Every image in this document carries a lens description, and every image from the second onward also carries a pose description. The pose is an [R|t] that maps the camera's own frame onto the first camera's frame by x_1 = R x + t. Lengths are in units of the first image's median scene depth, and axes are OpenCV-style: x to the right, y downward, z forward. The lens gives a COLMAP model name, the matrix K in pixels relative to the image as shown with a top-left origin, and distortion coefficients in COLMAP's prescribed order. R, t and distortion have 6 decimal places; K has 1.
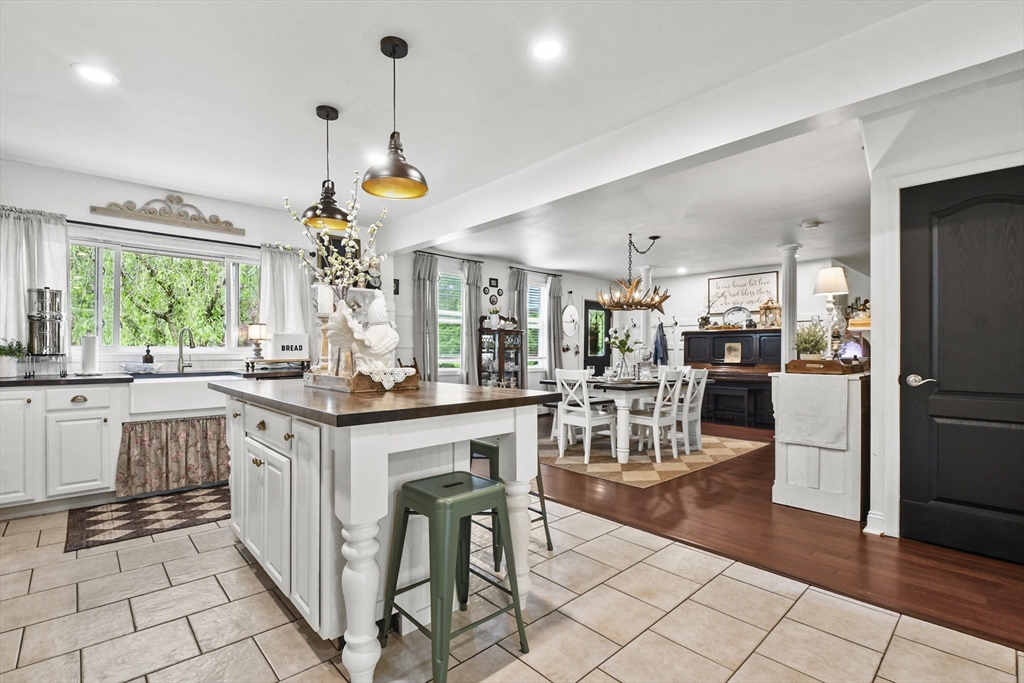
lens RADIAL K [[460.5, 0, 502.4], [0, 460.5, 353.6], [0, 0, 1]] dist [0.005071, -0.009511]
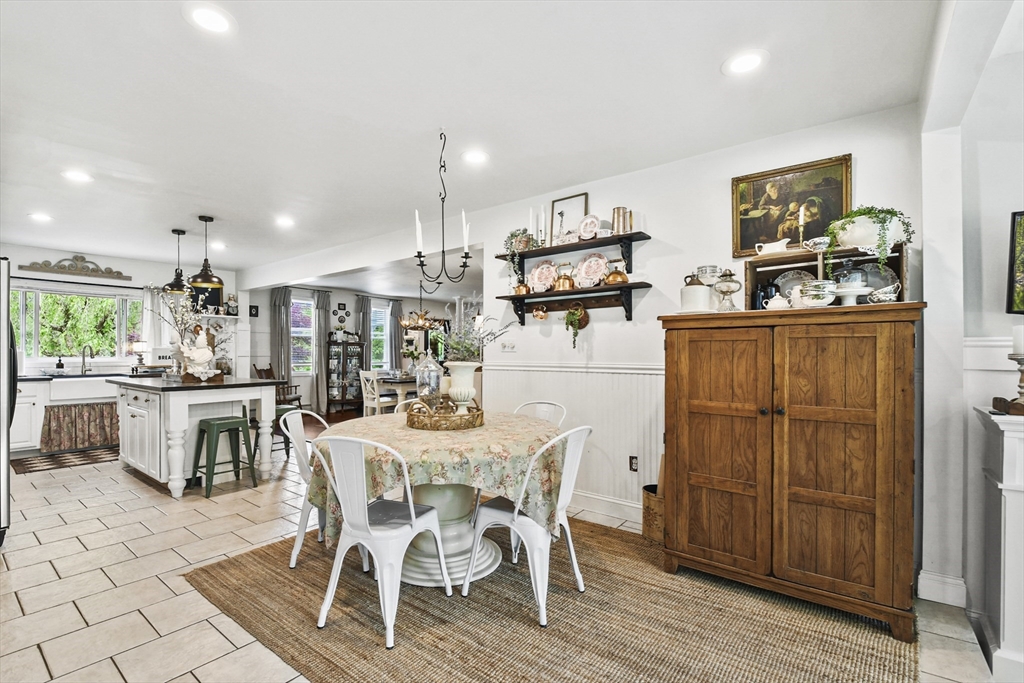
lens RADIAL K [[460.5, 0, 505.7], [0, 460.5, 354.0], [0, 0, 1]] dist [0.005071, -0.009511]
pose [[0.987024, -0.000489, 0.160573, 0.411840], [0.001331, 0.999986, -0.005132, -0.015801], [-0.160568, 0.005280, 0.987011, -0.686561]]
